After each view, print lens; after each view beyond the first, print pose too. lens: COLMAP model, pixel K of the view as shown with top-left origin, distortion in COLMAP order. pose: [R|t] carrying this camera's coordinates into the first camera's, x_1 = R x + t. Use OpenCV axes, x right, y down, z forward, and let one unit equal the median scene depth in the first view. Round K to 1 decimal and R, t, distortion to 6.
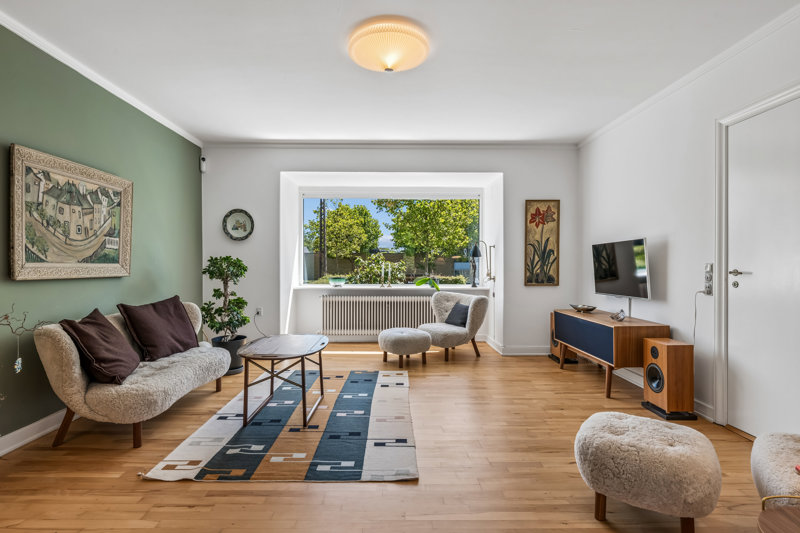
lens RADIAL K [[417.0, 0, 398.1], [0, 417.0, 263.3], [0, 0, 1]] dist [-0.002811, -0.001085]
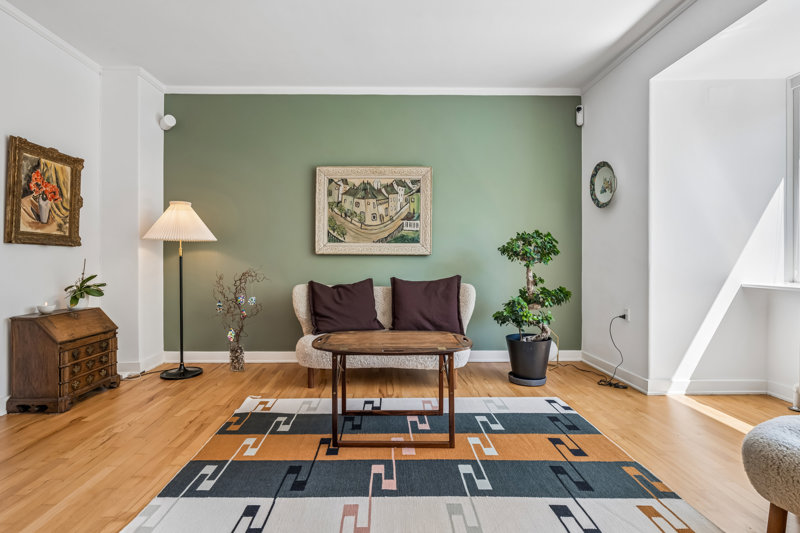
lens RADIAL K [[417.0, 0, 420.6], [0, 417.0, 265.9], [0, 0, 1]] dist [-0.002811, -0.001085]
pose [[-0.026856, 0.004962, -0.999627, 0.519502], [0.000033, 0.999988, 0.004963, 0.063853], [0.999639, 0.000100, -0.026856, 1.171566]]
